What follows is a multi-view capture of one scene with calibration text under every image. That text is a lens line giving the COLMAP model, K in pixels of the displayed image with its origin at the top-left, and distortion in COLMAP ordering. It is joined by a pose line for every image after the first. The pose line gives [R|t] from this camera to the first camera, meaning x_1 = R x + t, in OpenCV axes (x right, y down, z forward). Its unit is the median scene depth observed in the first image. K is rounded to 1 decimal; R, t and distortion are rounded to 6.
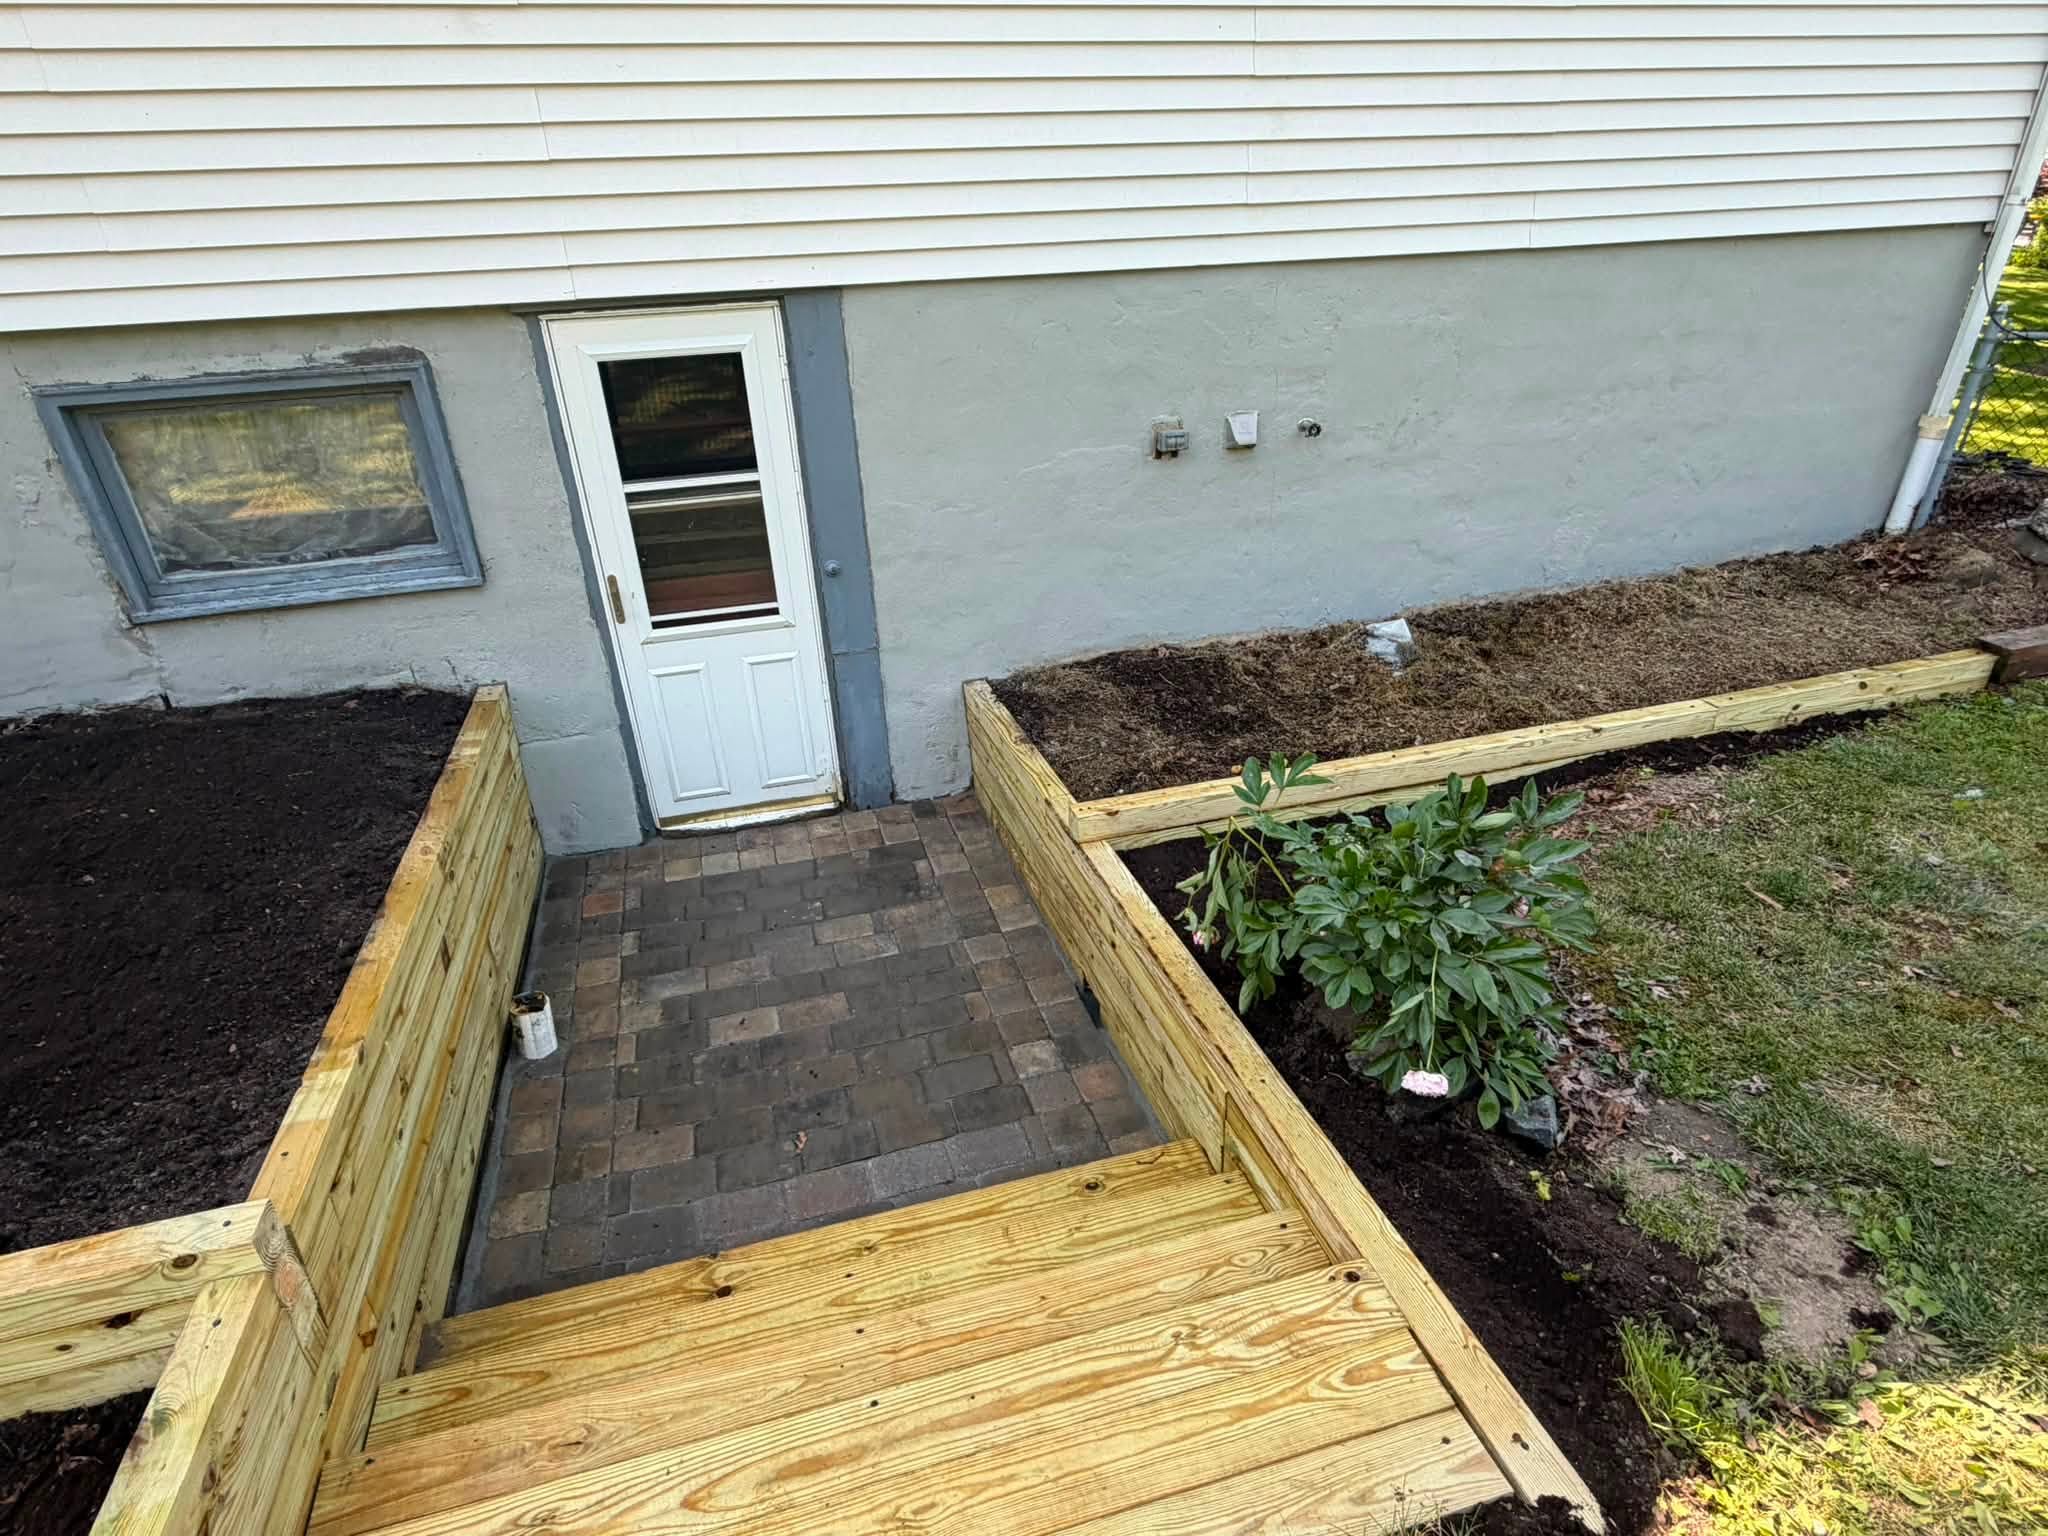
lens RADIAL K [[1087.3, 0, 1011.6], [0, 1087.3, 774.8], [0, 0, 1]] dist [0.000723, -0.000086]
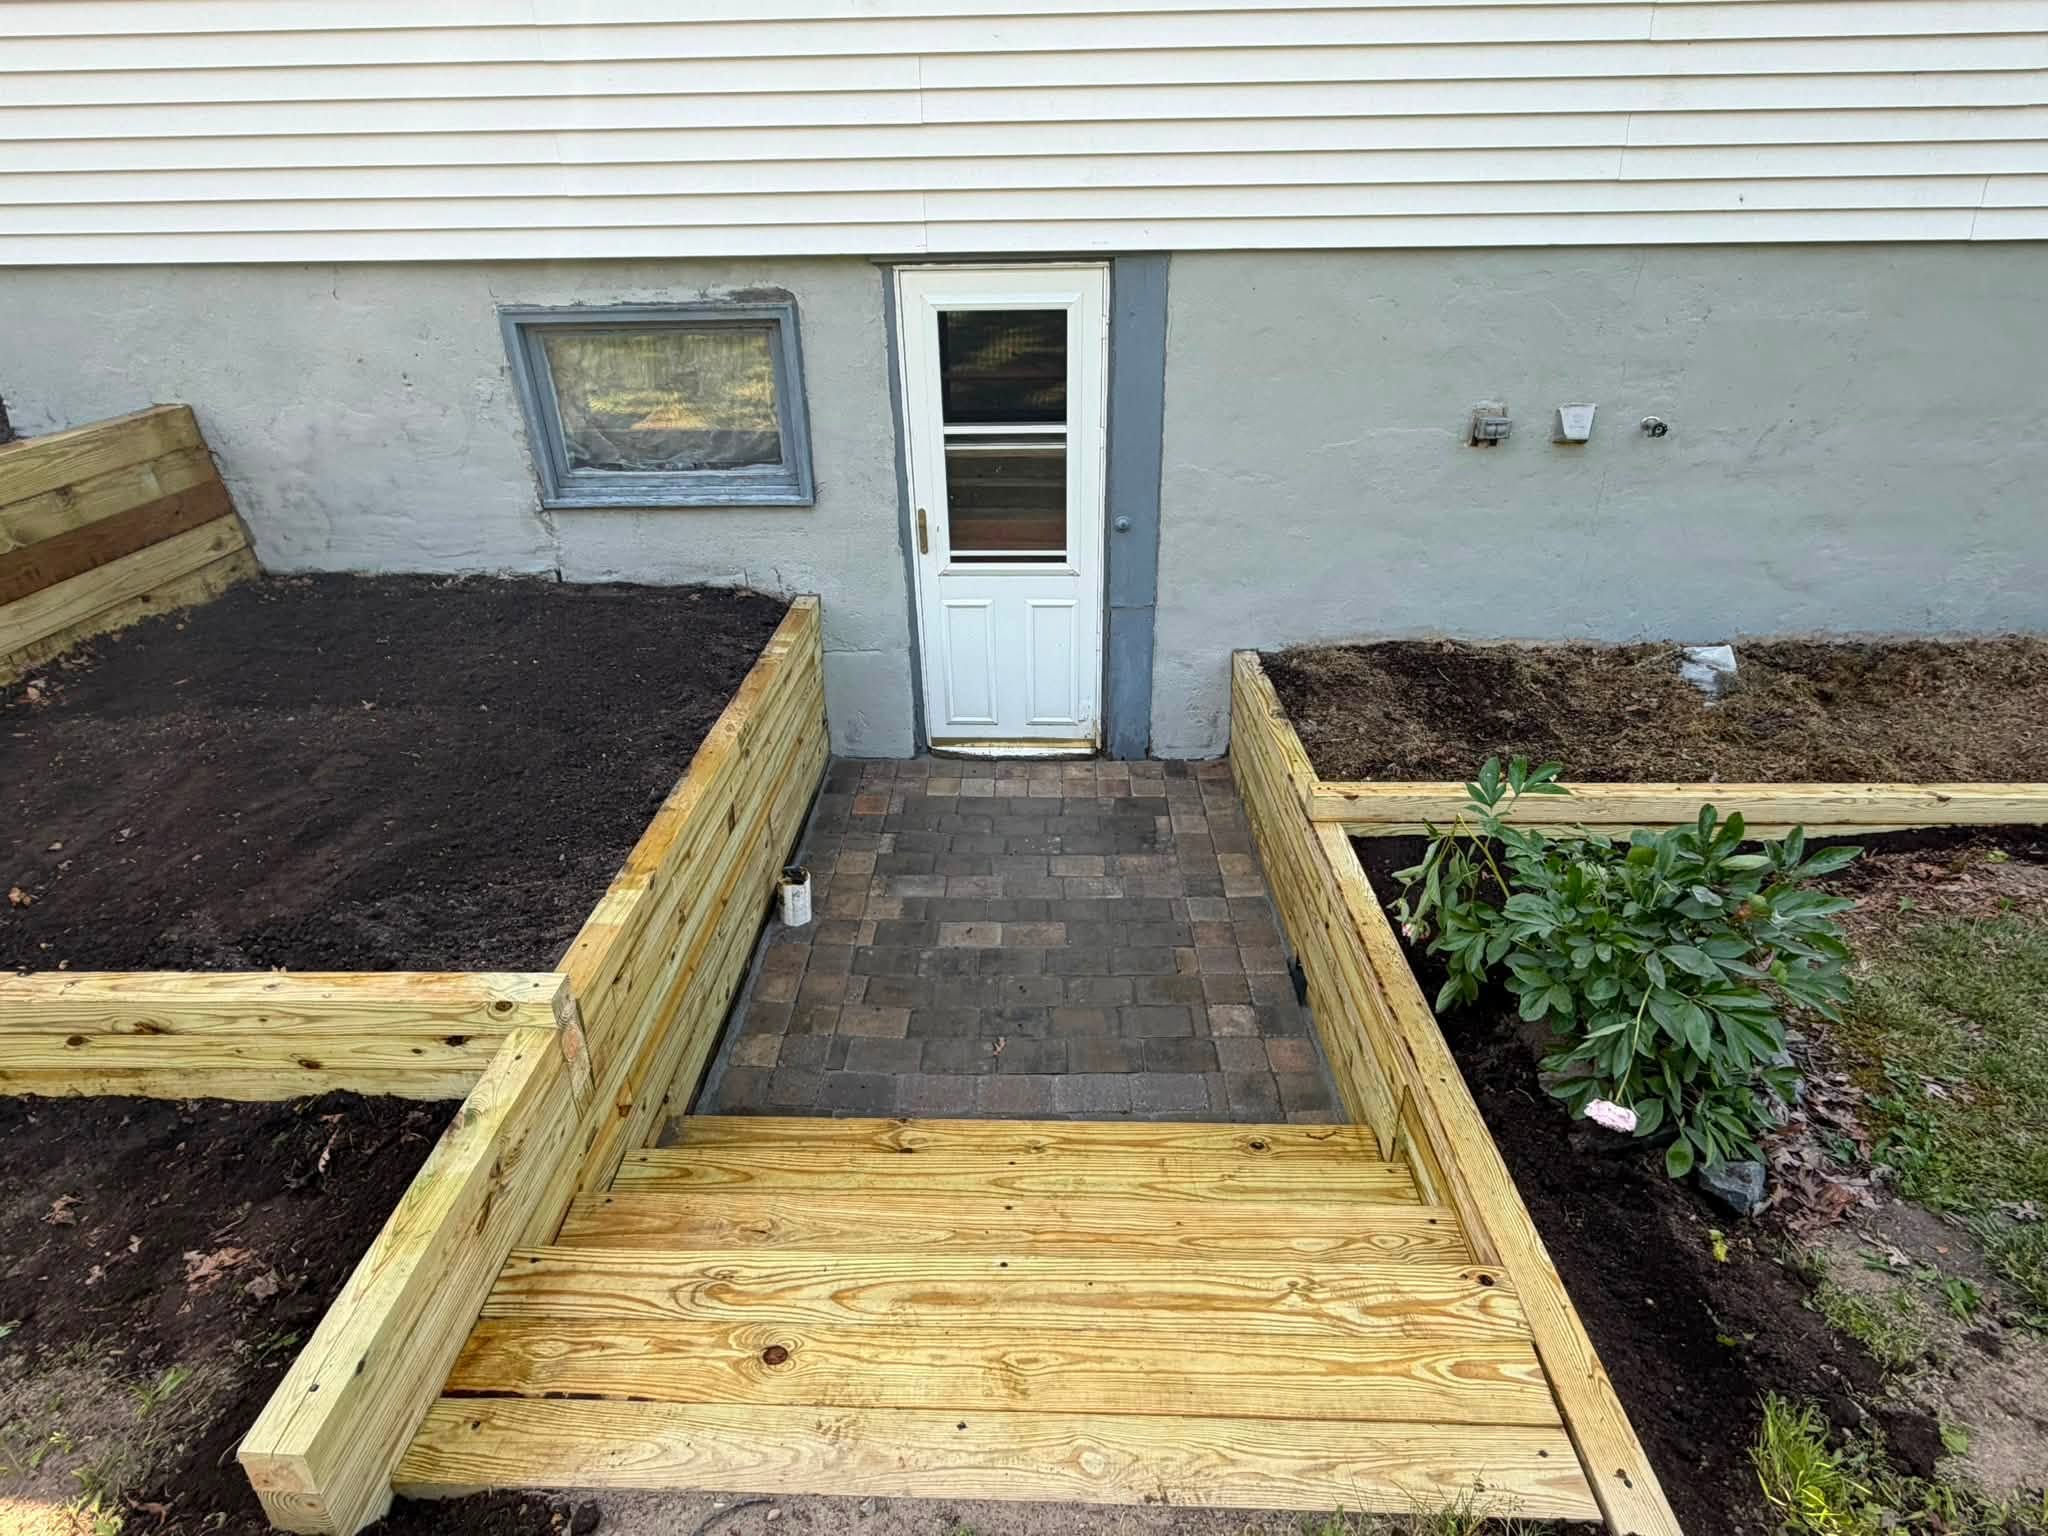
lens RADIAL K [[1087.3, 0, 1018.6], [0, 1087.3, 770.6], [0, 0, 1]] dist [0.000723, -0.000086]
pose [[0.955574, 0.161251, -0.246730, 0.042319], [-0.154548, 0.986894, 0.046429, 0.011789], [0.250983, -0.006235, 0.967971, -0.038950]]
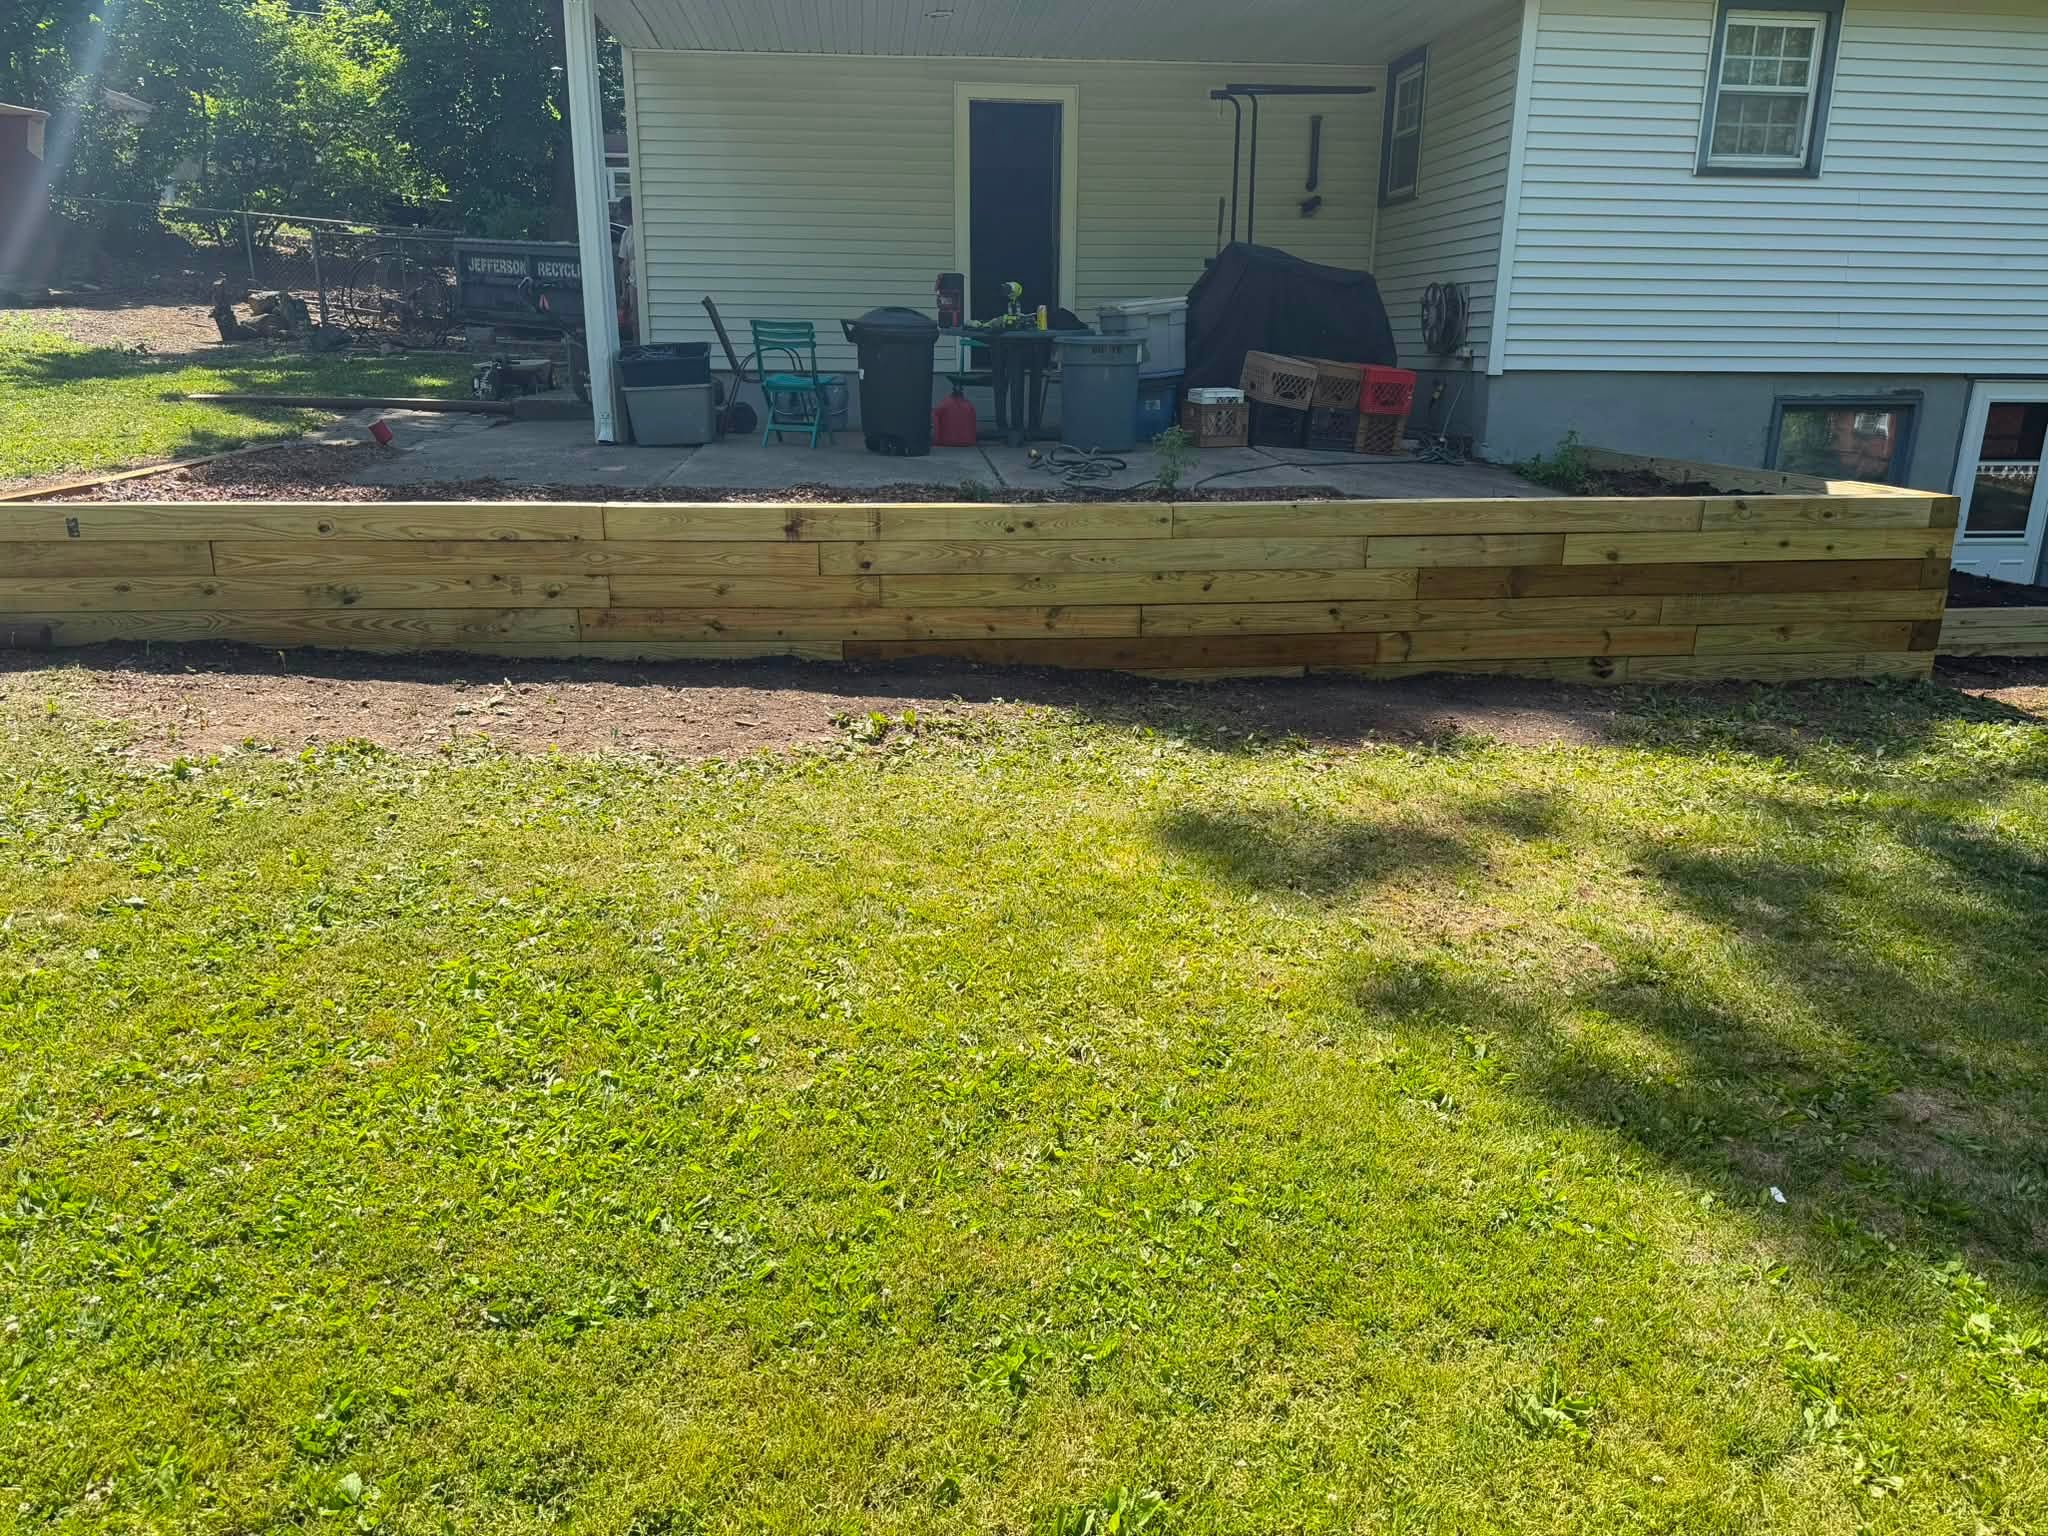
lens RADIAL K [[1485.9, 0, 1037.6], [0, 1485.9, 772.3], [0, 0, 1]] dist [0.007574, -0.004835]
pose [[0.989254, 0.081192, -0.121595, -1.916749], [-0.103919, 0.975460, -0.194111, 1.137820], [0.102850, 0.204661, 0.973414, -1.963000]]
